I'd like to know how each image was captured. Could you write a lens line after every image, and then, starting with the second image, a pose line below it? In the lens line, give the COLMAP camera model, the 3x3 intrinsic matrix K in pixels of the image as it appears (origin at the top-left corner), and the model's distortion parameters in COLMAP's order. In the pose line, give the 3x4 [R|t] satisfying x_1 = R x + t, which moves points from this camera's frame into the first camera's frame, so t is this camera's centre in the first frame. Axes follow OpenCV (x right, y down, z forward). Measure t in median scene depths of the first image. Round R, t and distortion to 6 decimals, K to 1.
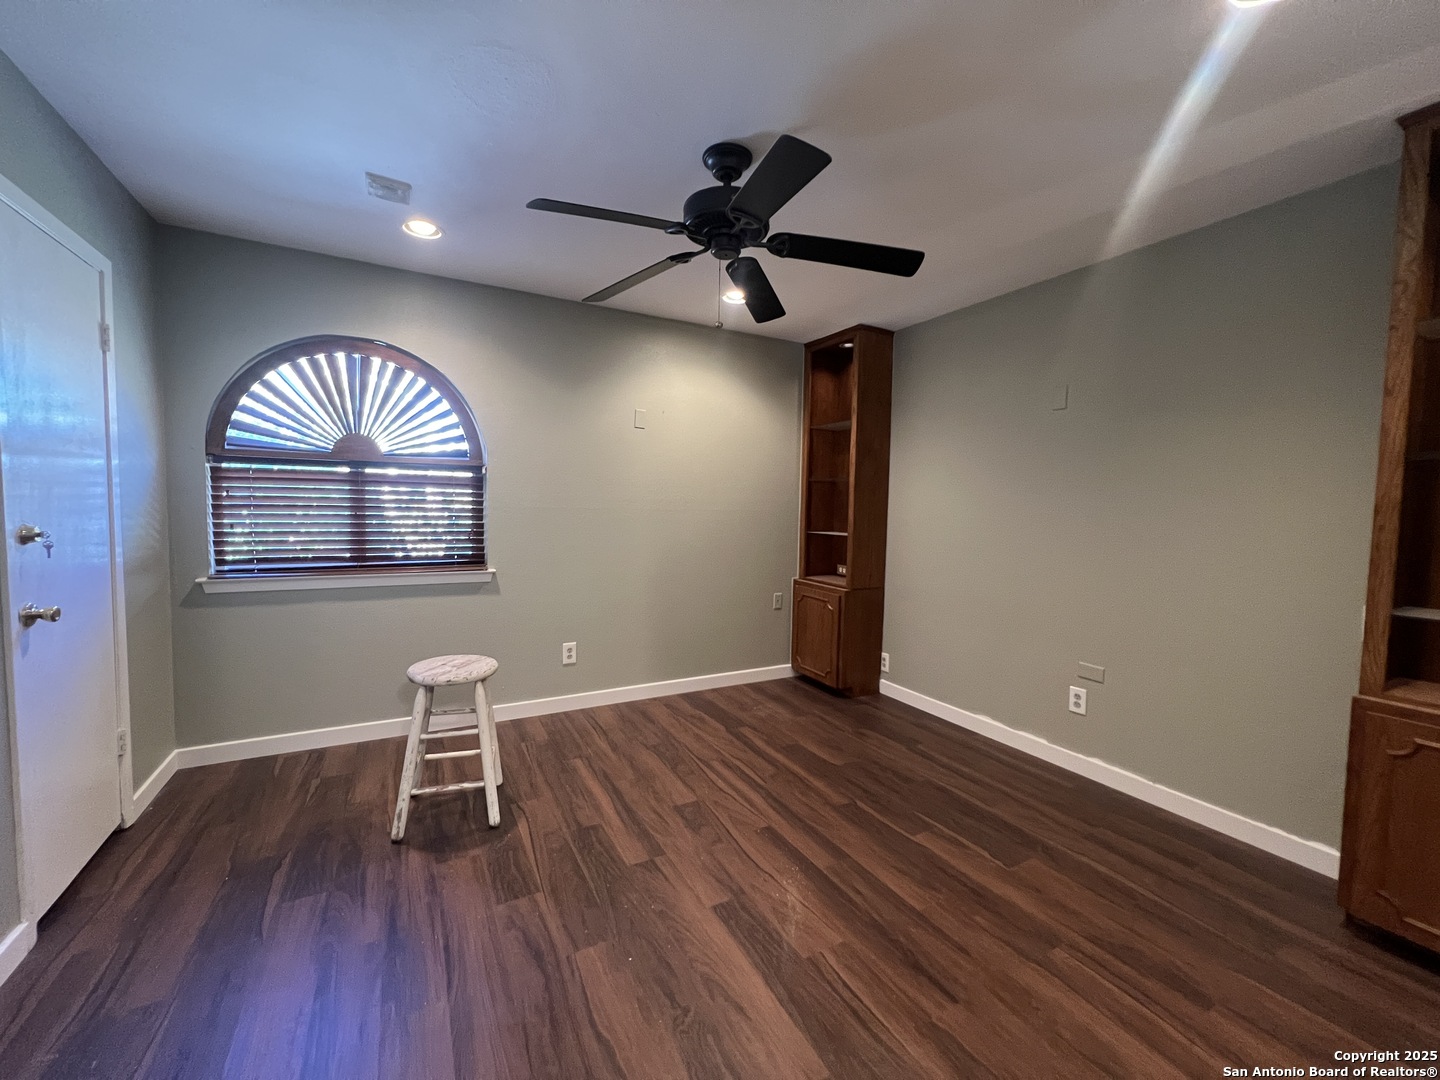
lens RADIAL K [[575.9, 0, 716.2], [0, 575.9, 537.2], [0, 0, 1]] dist [-0.001376, 0.000229]
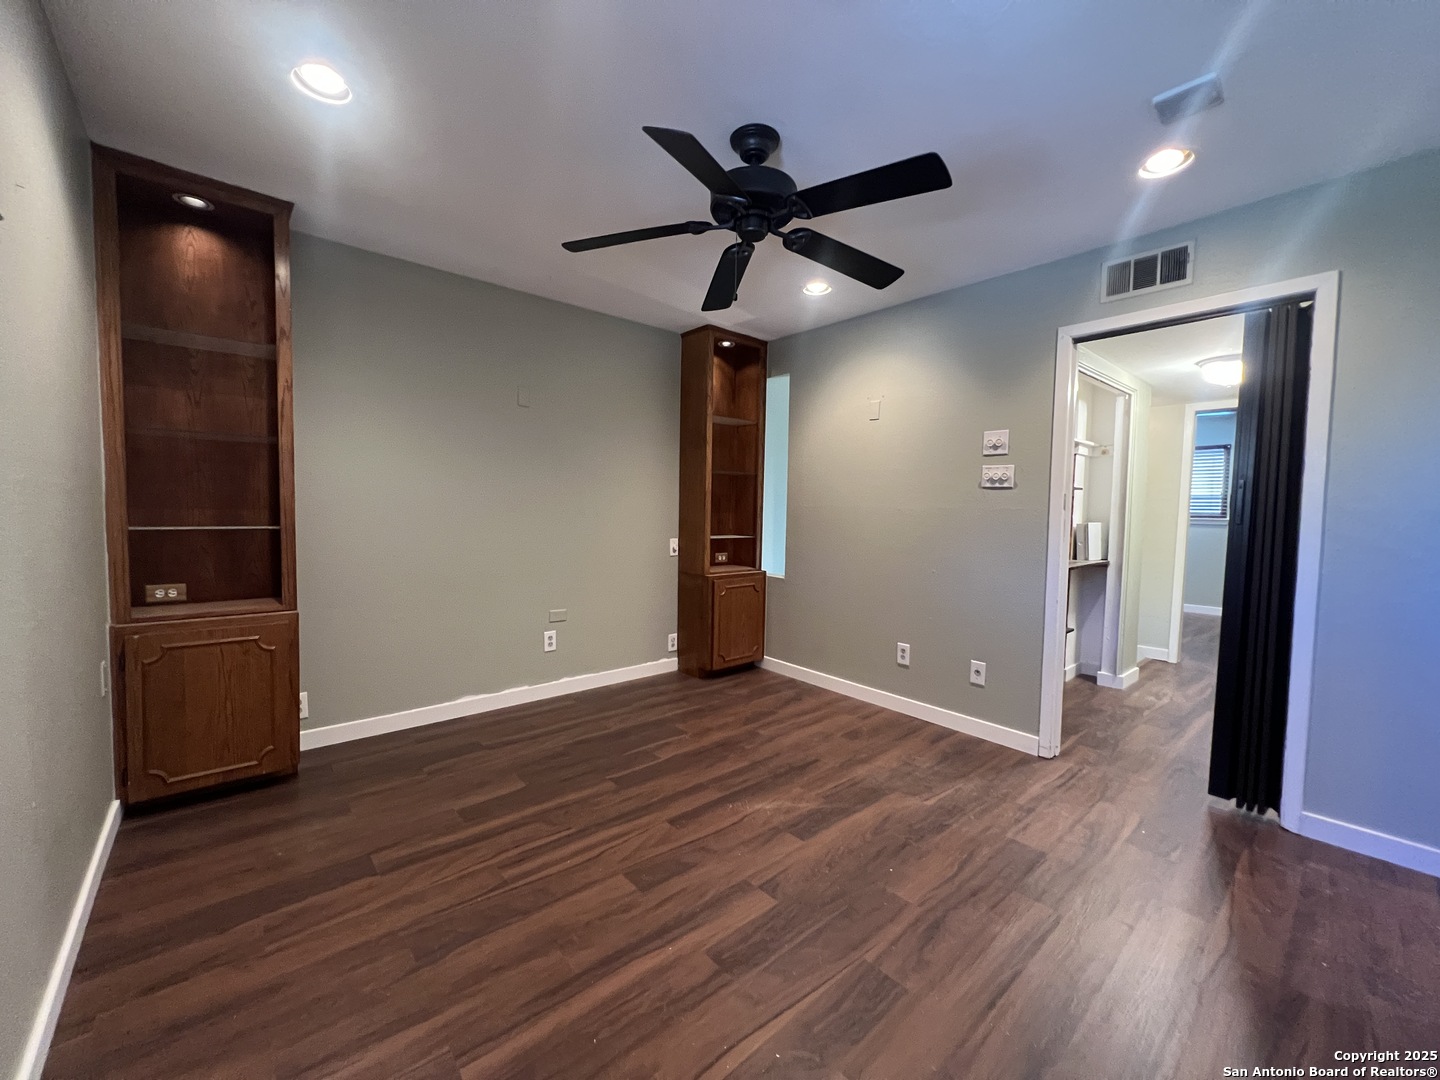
lens RADIAL K [[575.9, 0, 716.2], [0, 575.9, 537.2], [0, 0, 1]] dist [-0.001376, 0.000229]
pose [[-0.219038, -0.073353, 0.972955, -0.682032], [0.034205, 0.995980, 0.082790, -0.039403], [-0.975116, 0.051414, -0.215649, 0.908566]]
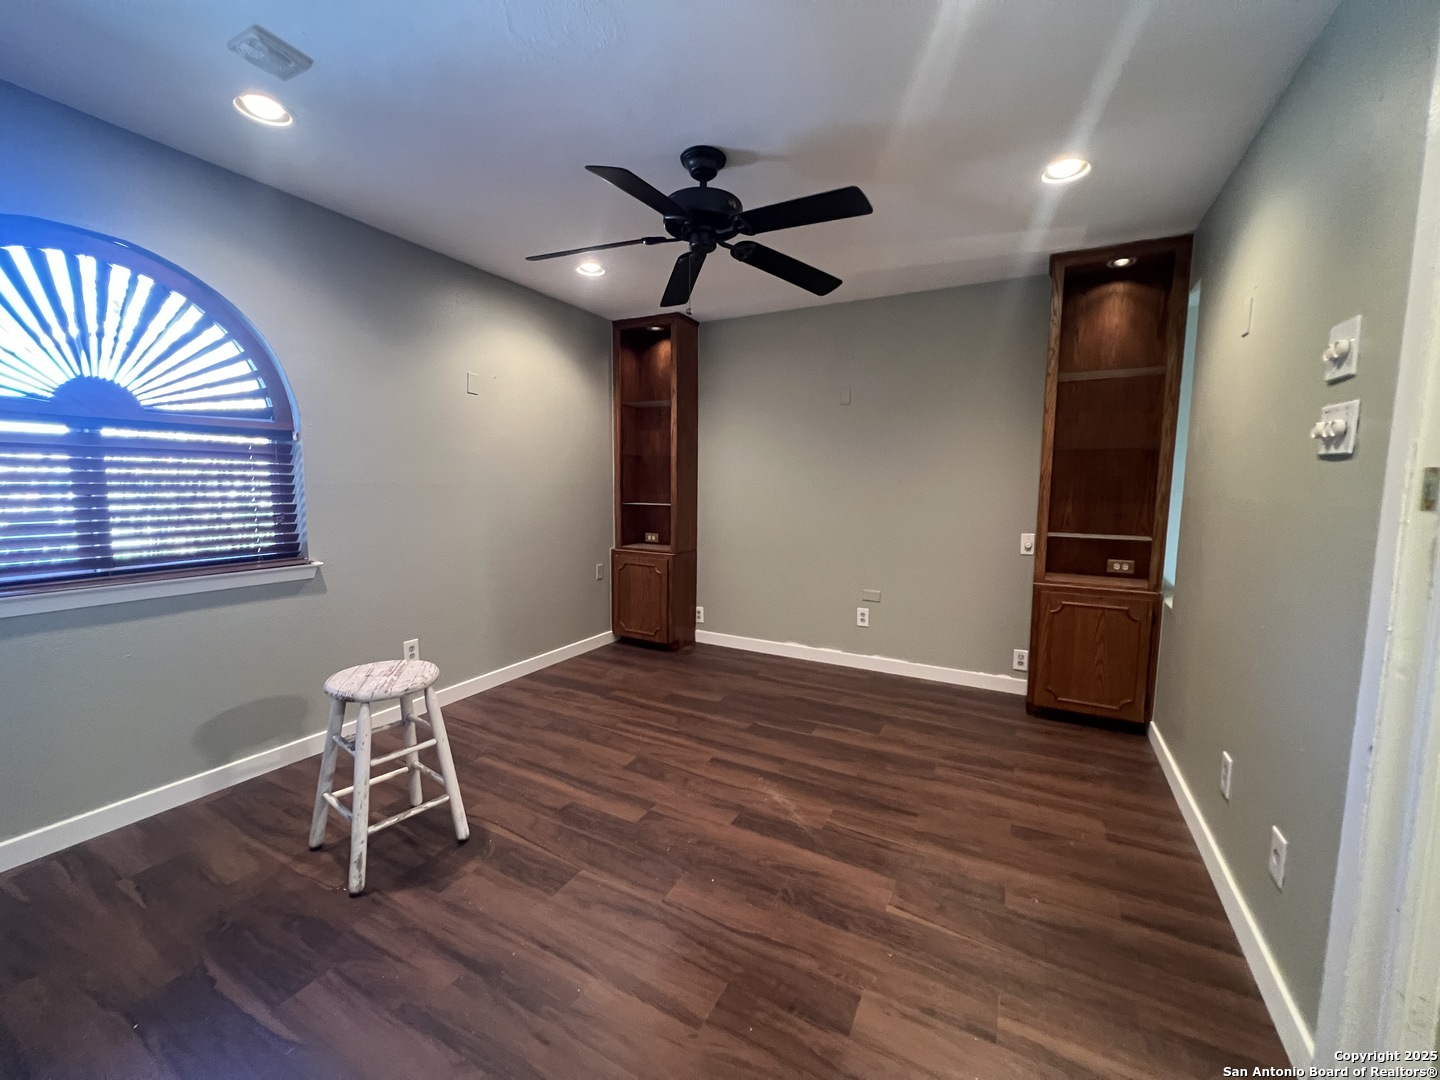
lens RADIAL K [[575.9, 0, 716.2], [0, 575.9, 537.2], [0, 0, 1]] dist [-0.001376, 0.000229]
pose [[0.836032, -0.064969, 0.544820, -0.414179], [0.038469, 0.997462, 0.059915, -0.005990], [-0.547330, -0.029132, 0.836410, 0.037390]]
